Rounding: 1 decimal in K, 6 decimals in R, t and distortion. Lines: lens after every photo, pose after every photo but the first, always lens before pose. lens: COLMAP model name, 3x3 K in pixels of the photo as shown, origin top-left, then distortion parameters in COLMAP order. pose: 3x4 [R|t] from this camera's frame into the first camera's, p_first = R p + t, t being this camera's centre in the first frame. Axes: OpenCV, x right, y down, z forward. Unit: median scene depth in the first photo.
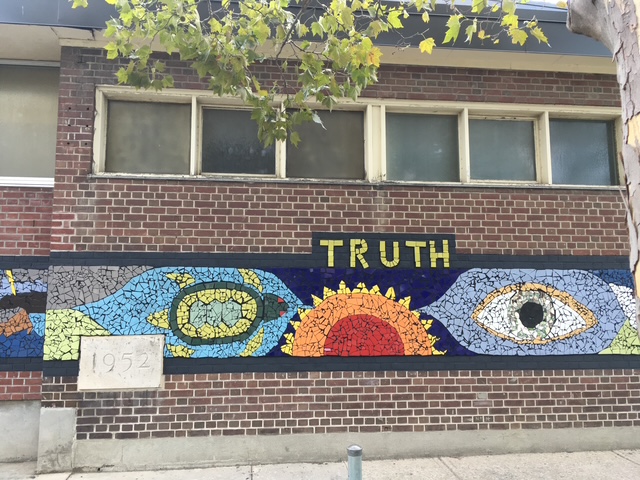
lens RADIAL K [[532.5, 0, 332.6], [0, 532.5, 238.7], [0, 0, 1]] dist [0.037330, -0.027728]
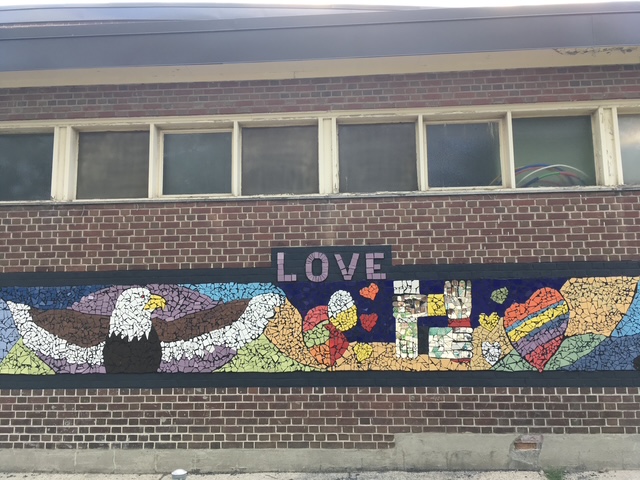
lens RADIAL K [[532.5, 0, 350.0], [0, 532.5, 245.4], [0, 0, 1]] dist [0.037330, -0.027728]
pose [[0.985298, -0.034818, -0.167260, 1.245690], [0.032607, 0.999341, -0.015951, 0.017055], [0.167705, 0.010263, 0.985784, 0.132641]]
